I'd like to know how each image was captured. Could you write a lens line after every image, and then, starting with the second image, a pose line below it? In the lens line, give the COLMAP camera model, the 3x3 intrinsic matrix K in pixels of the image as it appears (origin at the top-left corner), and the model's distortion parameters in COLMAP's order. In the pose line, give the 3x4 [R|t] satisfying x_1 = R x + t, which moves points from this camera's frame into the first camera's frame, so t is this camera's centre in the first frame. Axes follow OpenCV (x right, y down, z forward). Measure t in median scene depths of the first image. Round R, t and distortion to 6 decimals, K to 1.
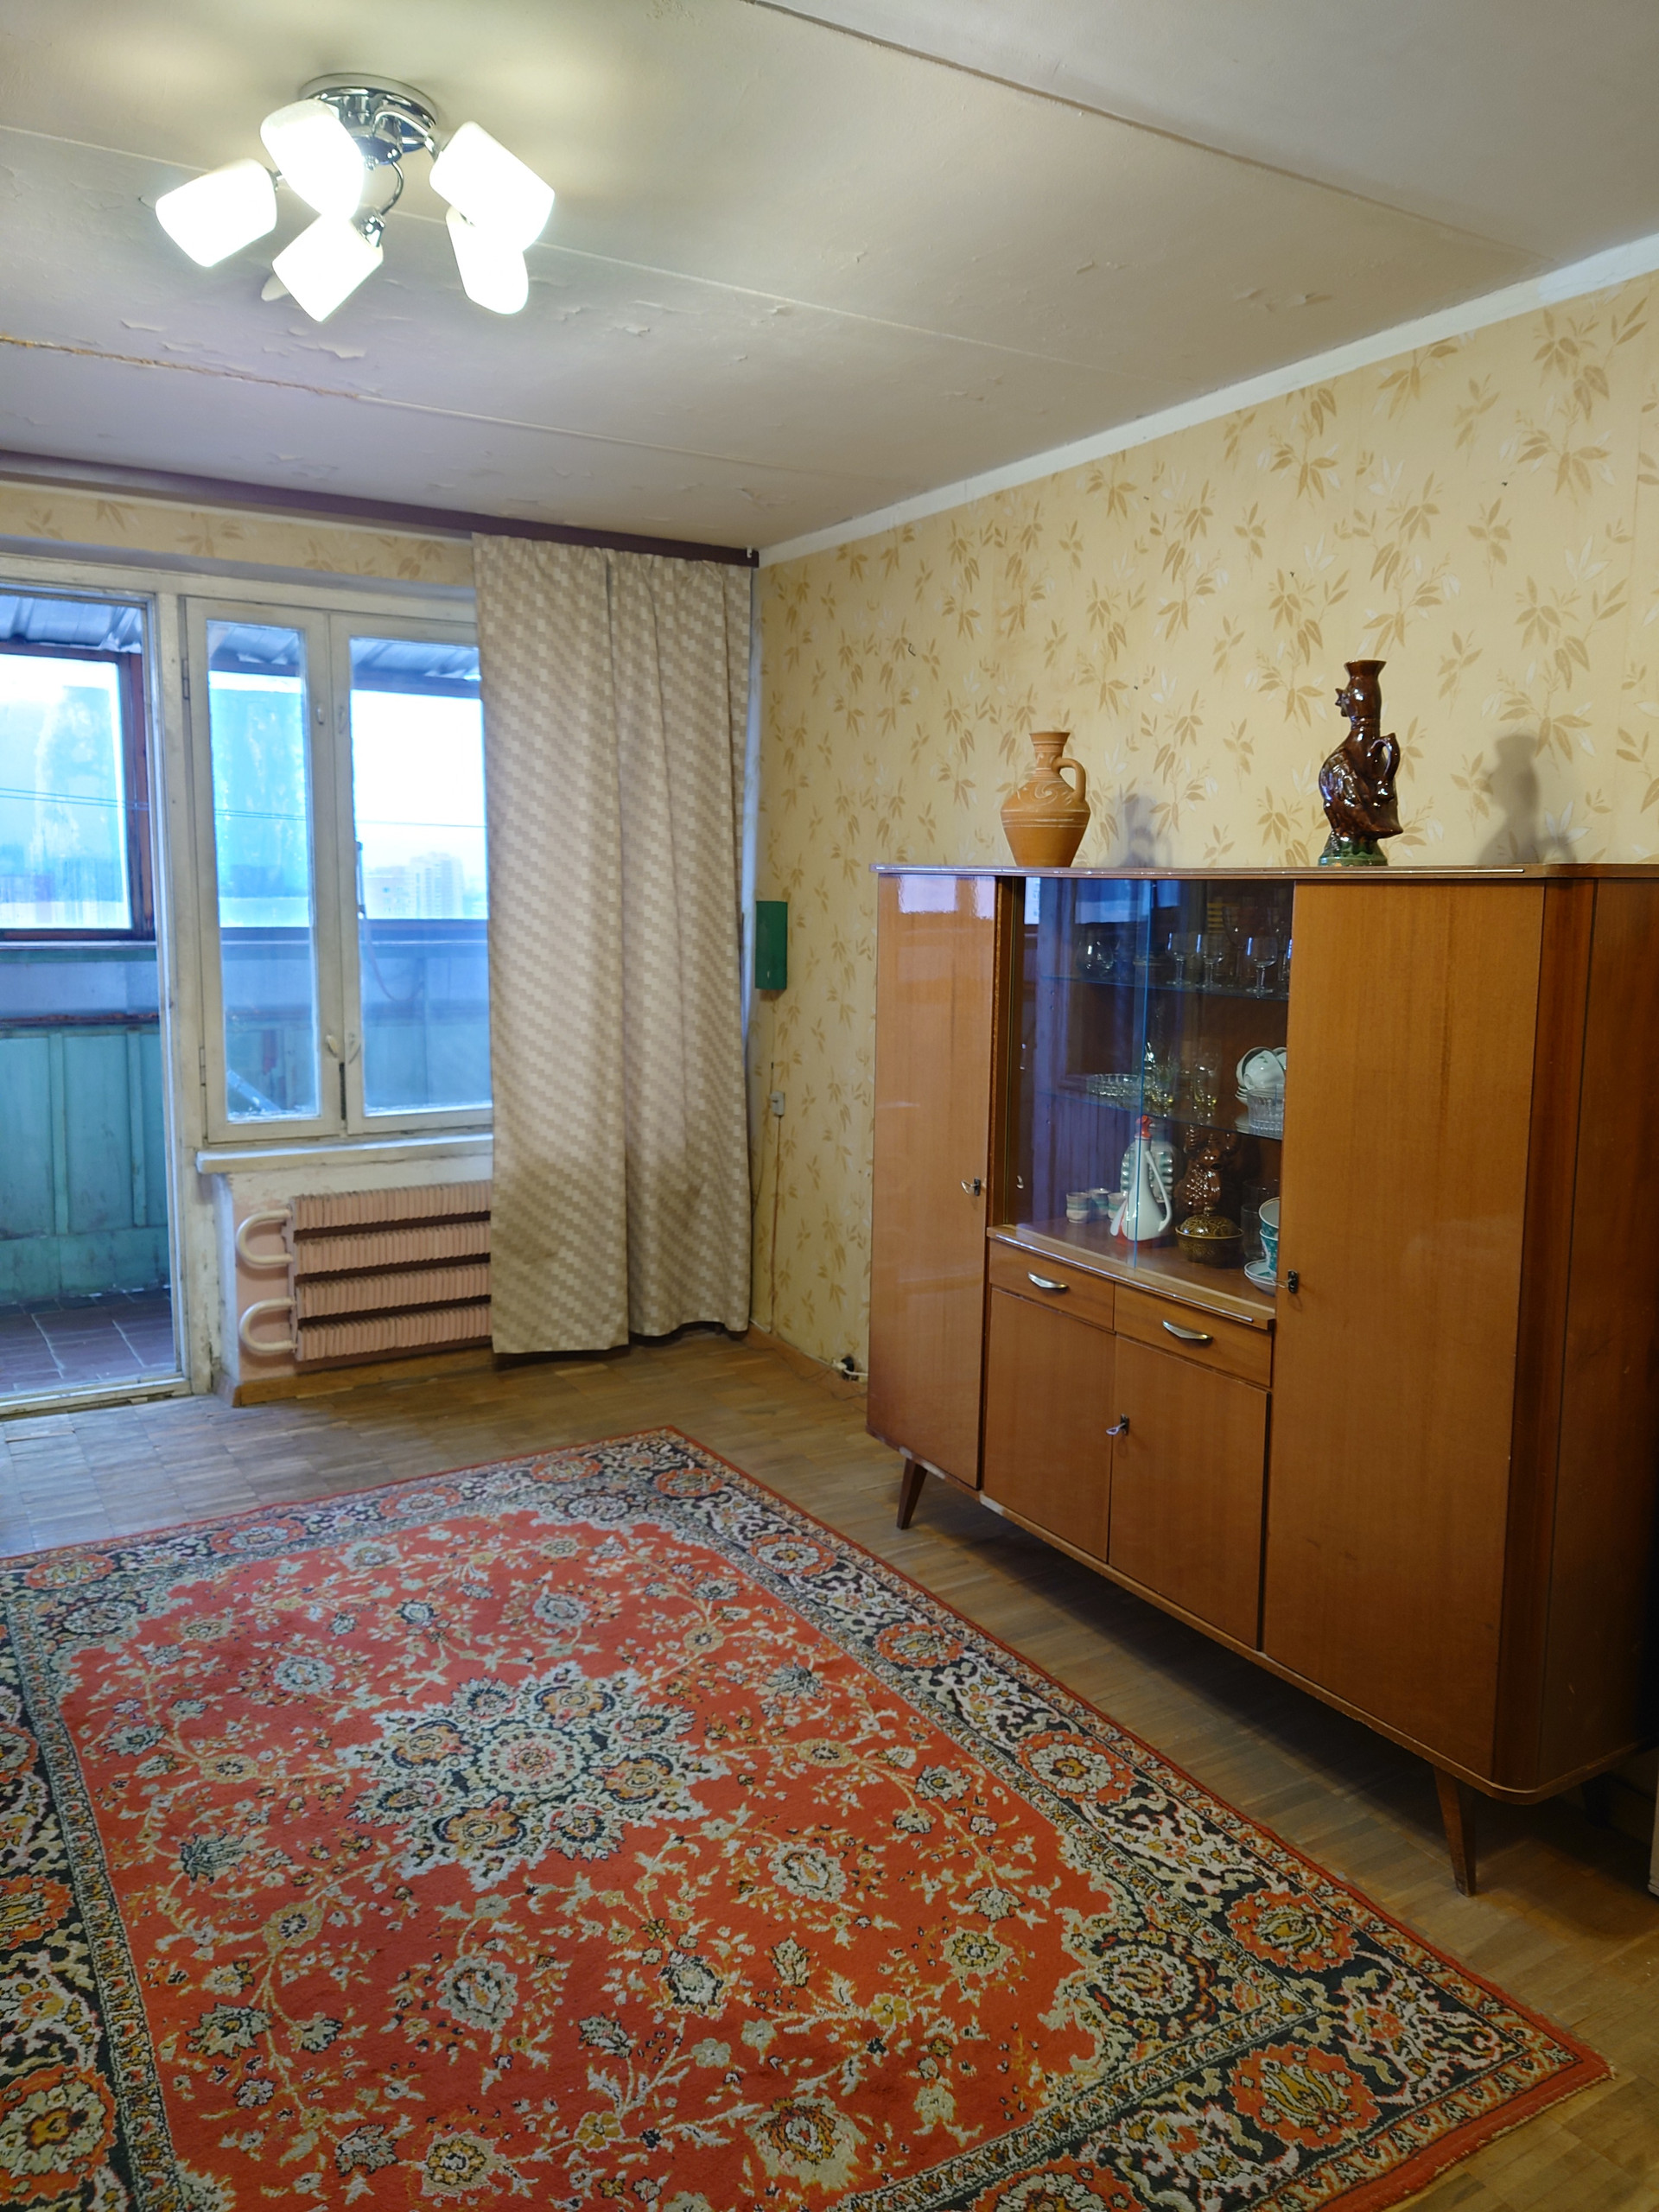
lens RADIAL K [[1563.3, 0, 829.5], [0, 1563.3, 1106.0], [0, 0, 1]] dist [0.073090, -0.083472]
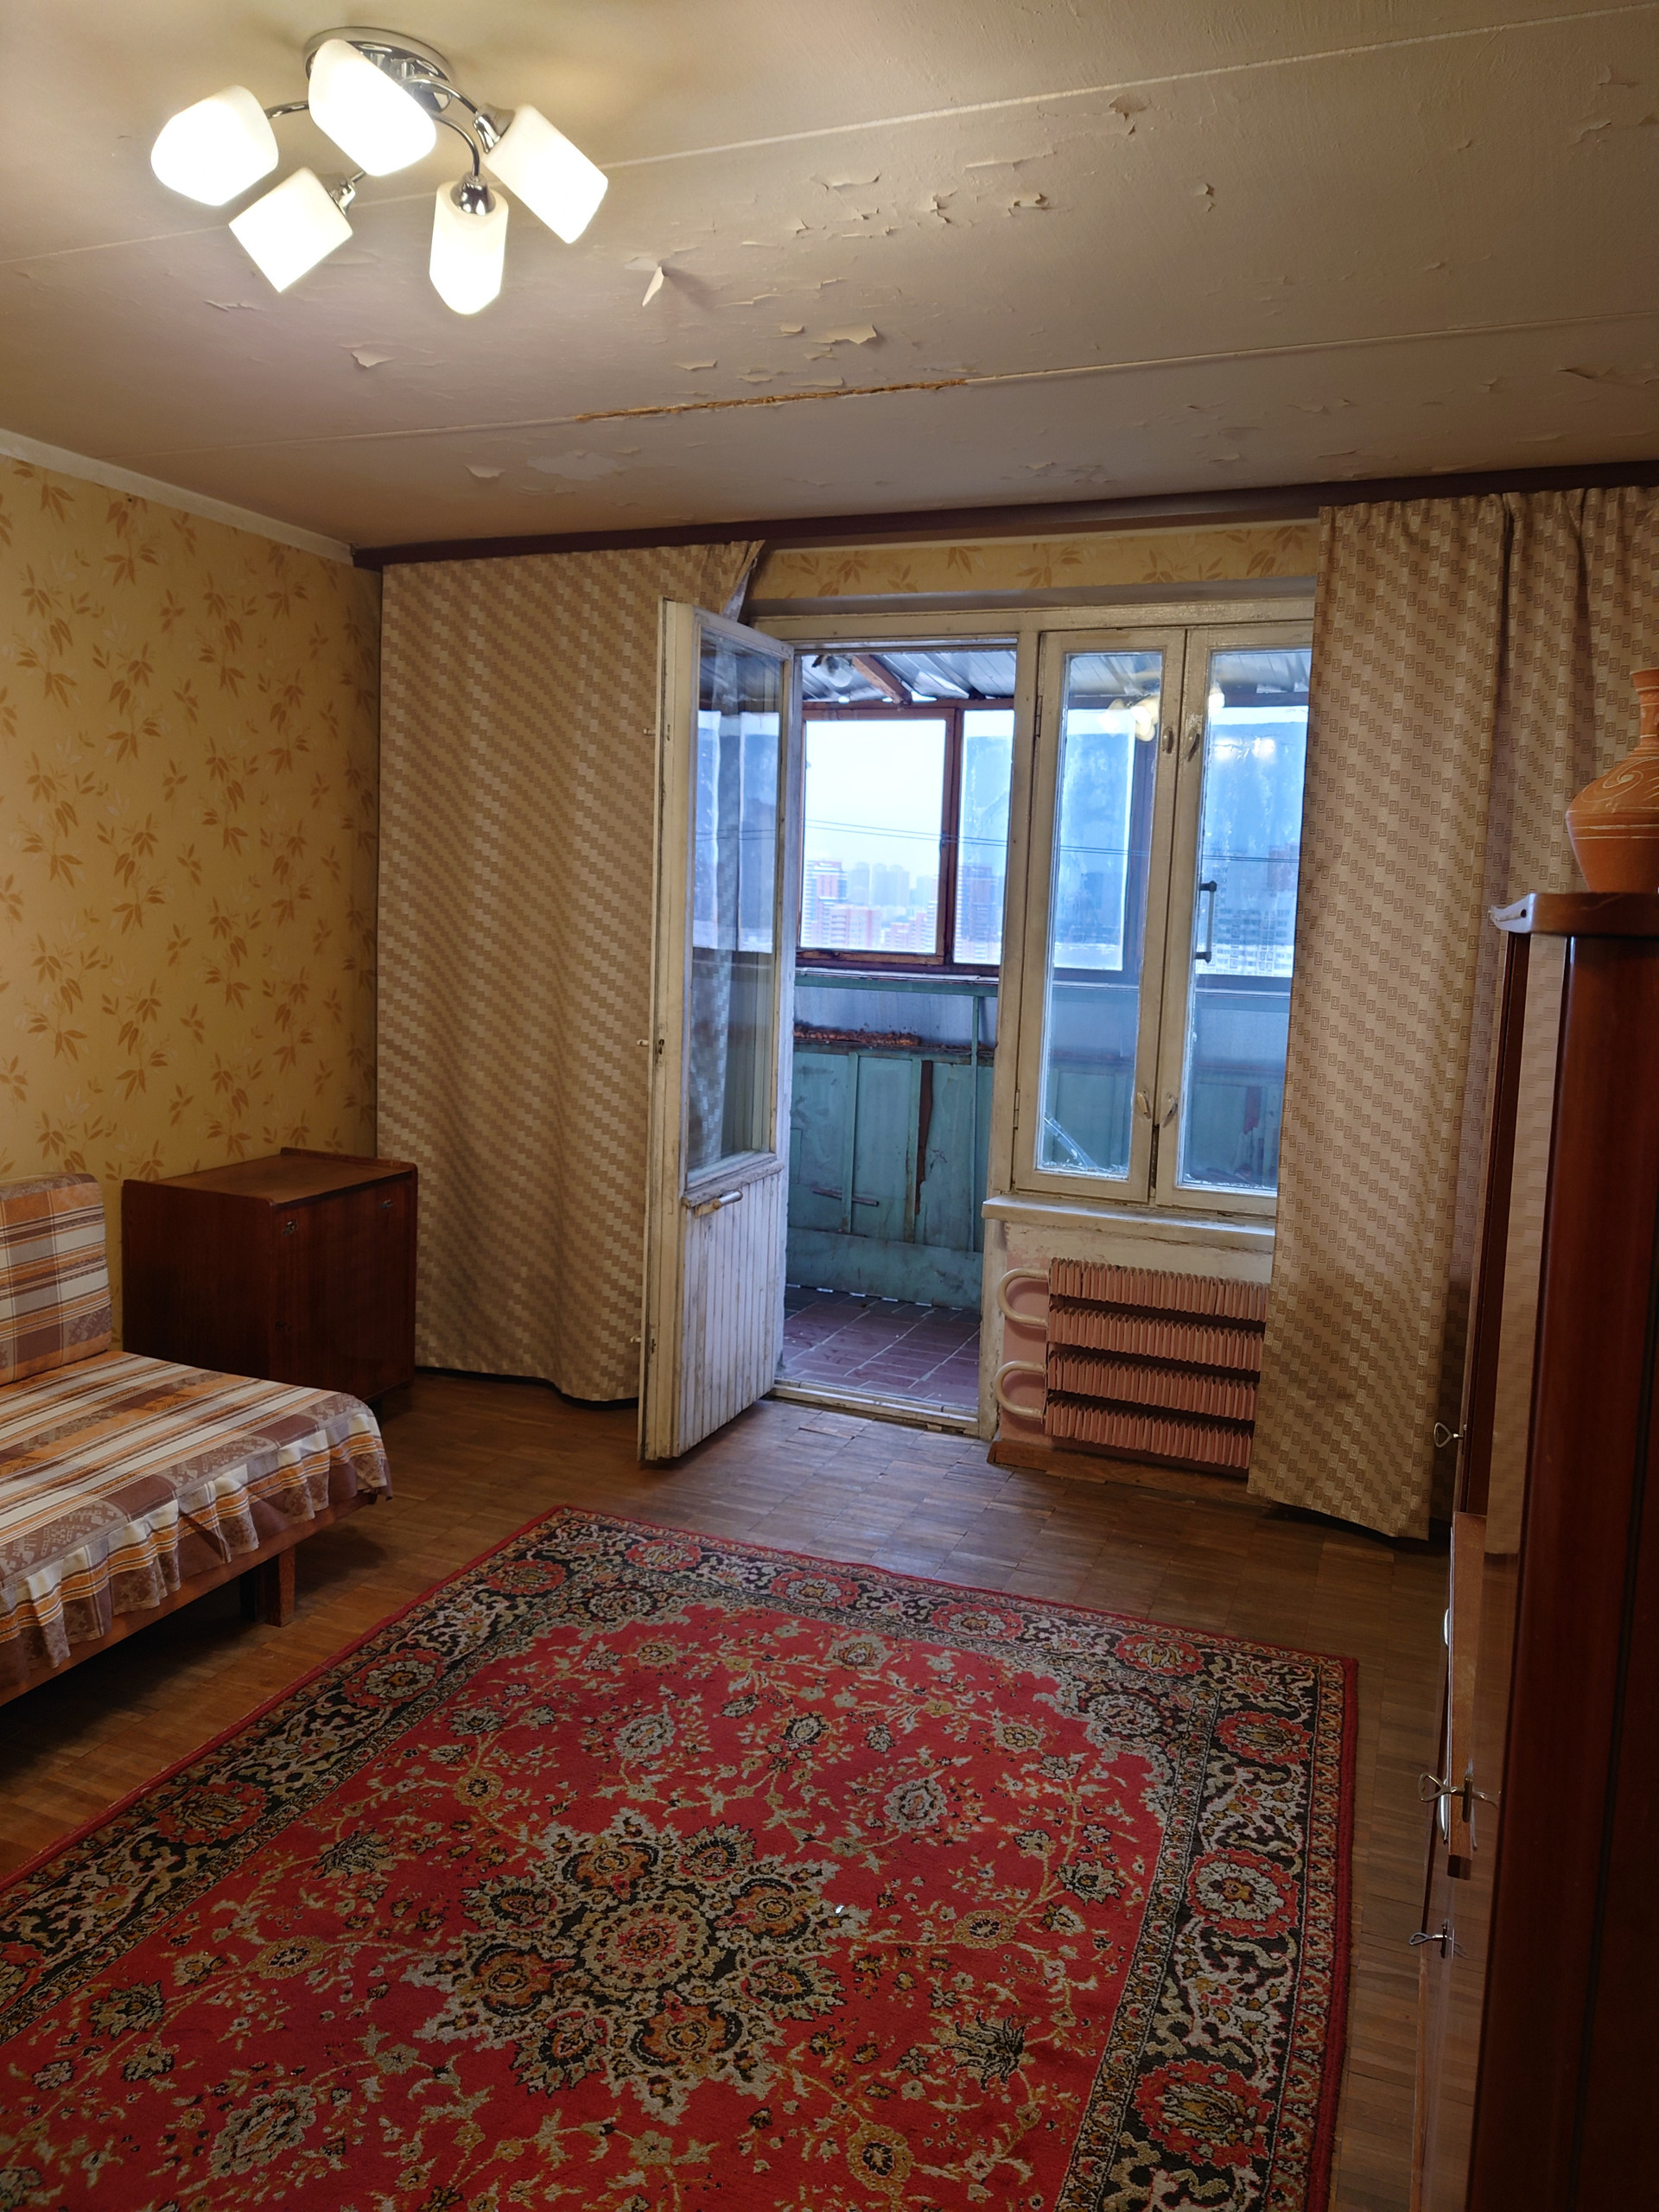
lens RADIAL K [[1563.3, 0, 829.5], [0, 1563.3, 1106.0], [0, 0, 1]] dist [0.073090, -0.083472]
pose [[0.607135, 0.113645, -0.786430, 0.430795], [-0.140763, 0.989449, 0.034312, -0.064826], [0.782031, 0.089868, 0.616726, 0.449656]]
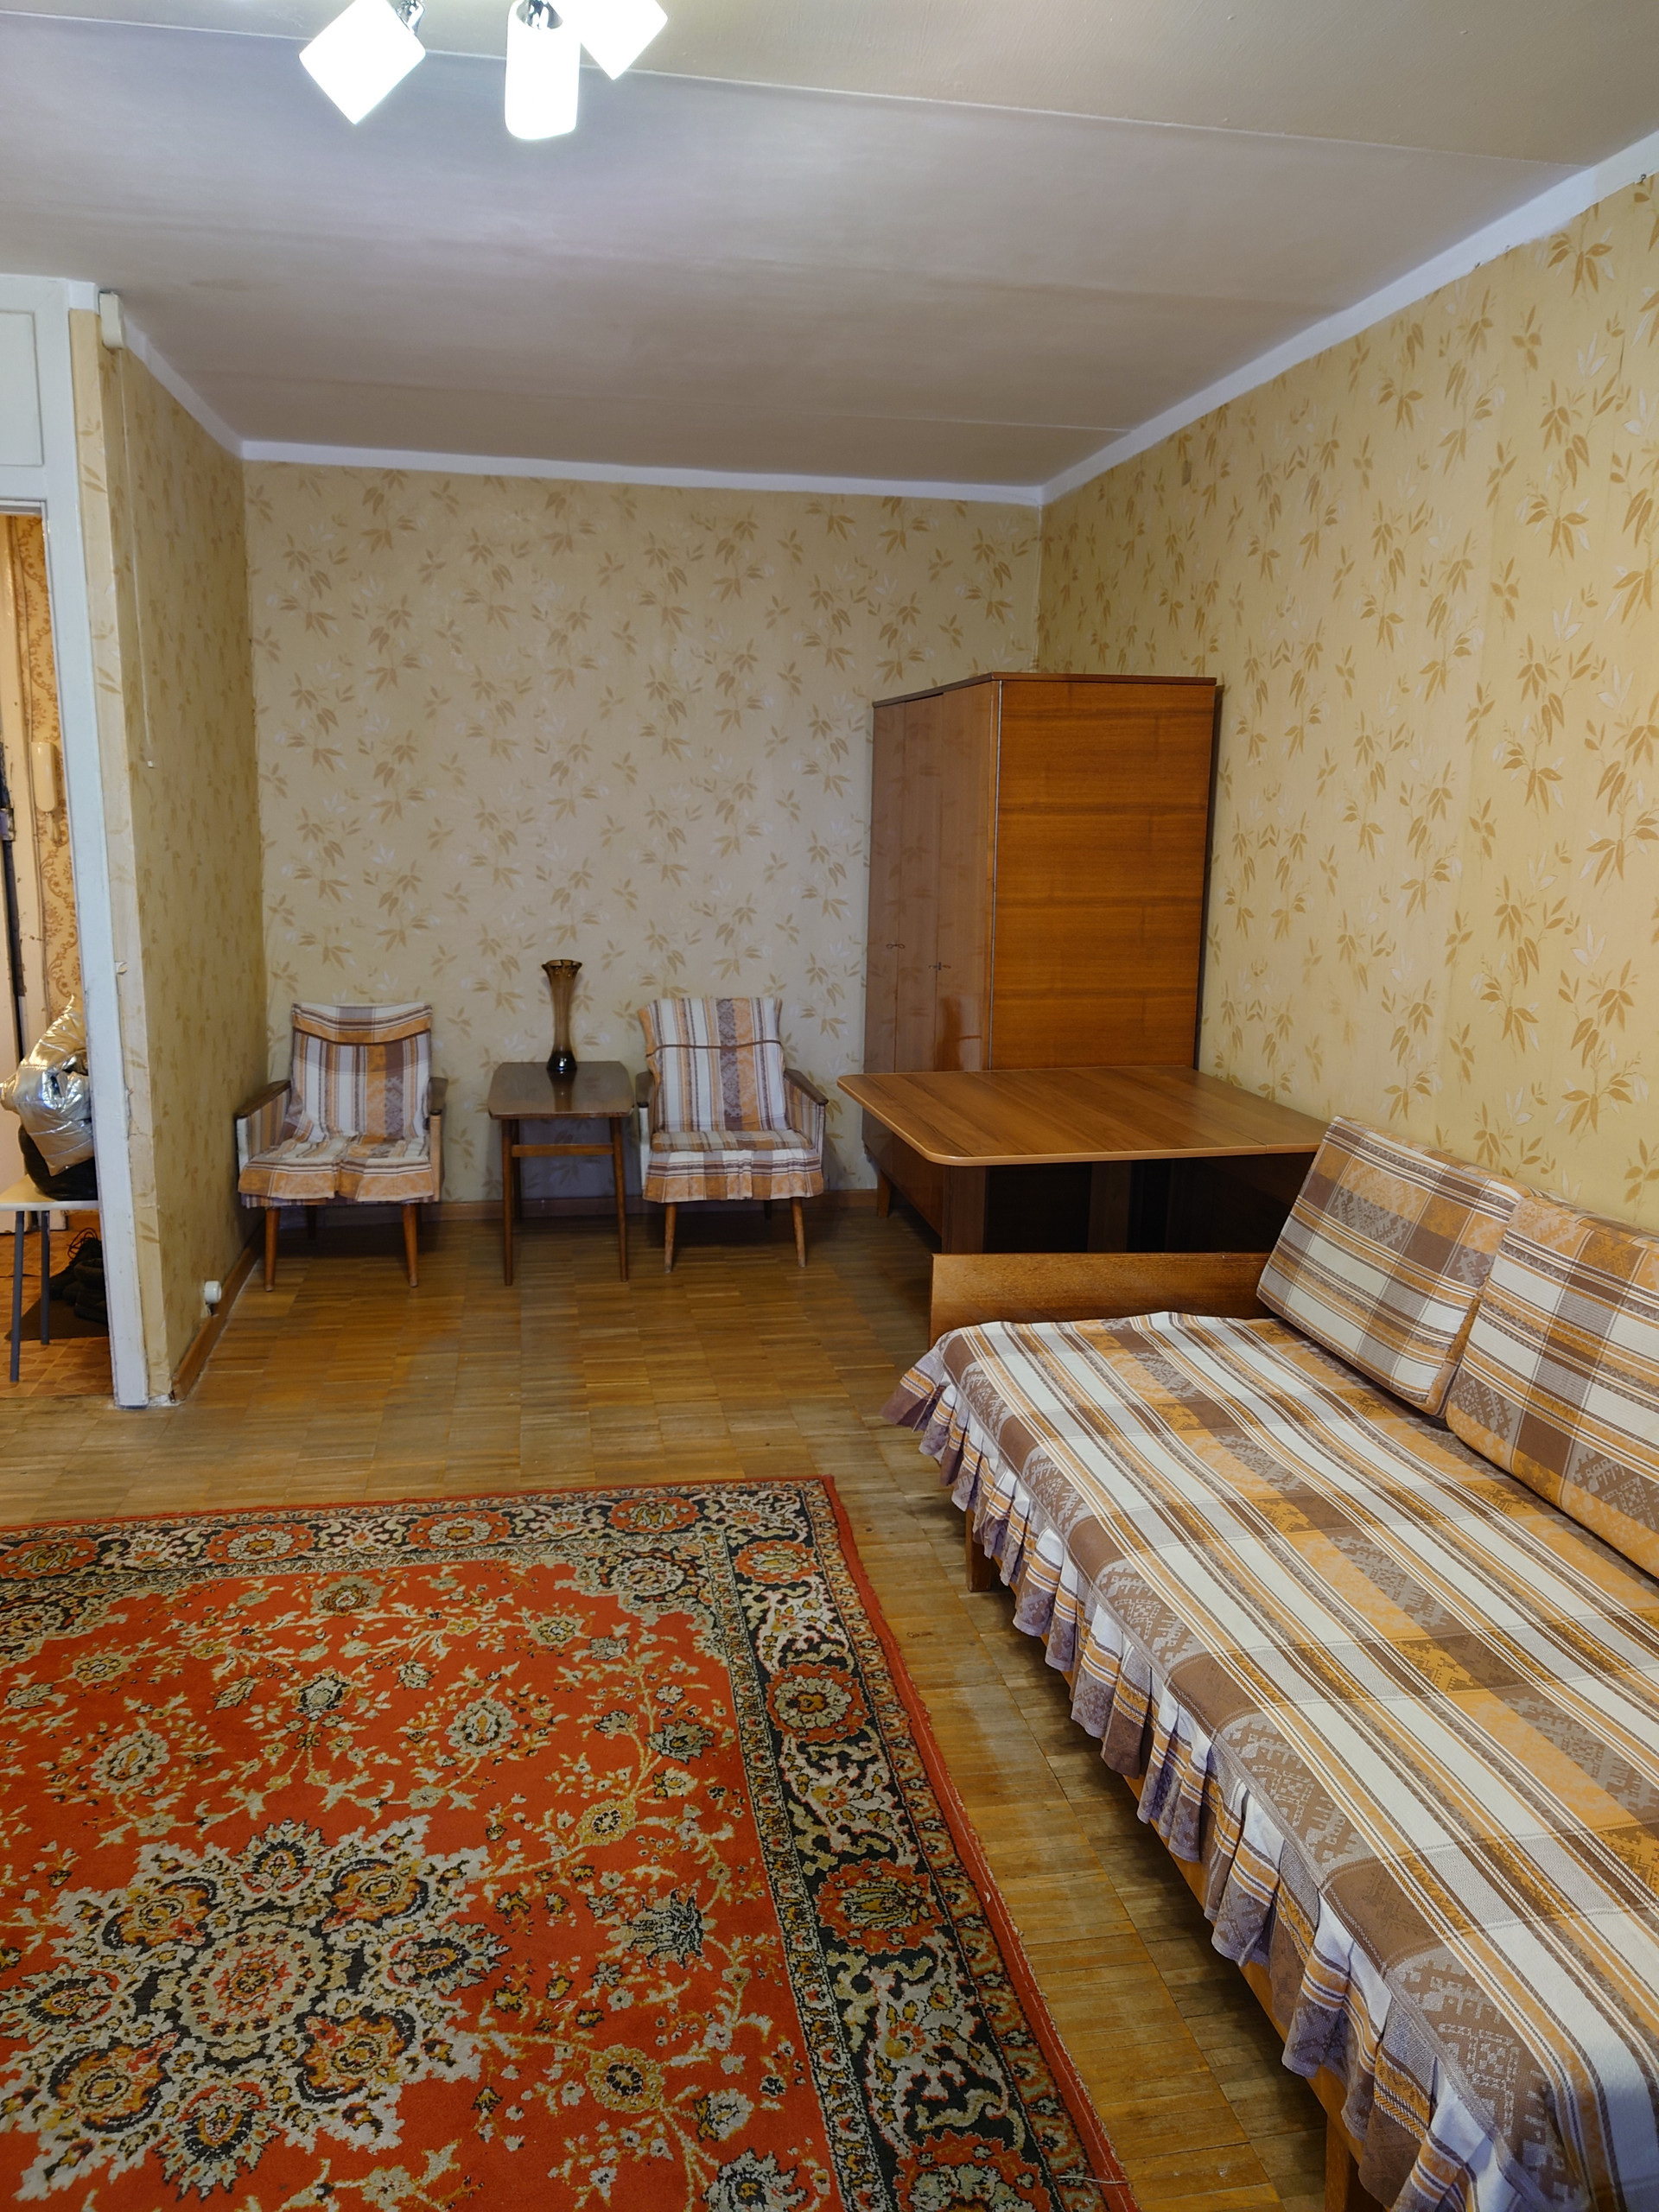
lens RADIAL K [[1563.3, 0, 829.5], [0, 1563.3, 1106.0], [0, 0, 1]] dist [0.073090, -0.083472]
pose [[-0.935355, -0.096404, 0.340320, -0.566243], [0.021248, 0.945090, 0.326118, -0.171324], [-0.353072, 0.312267, -0.881946, 1.251171]]
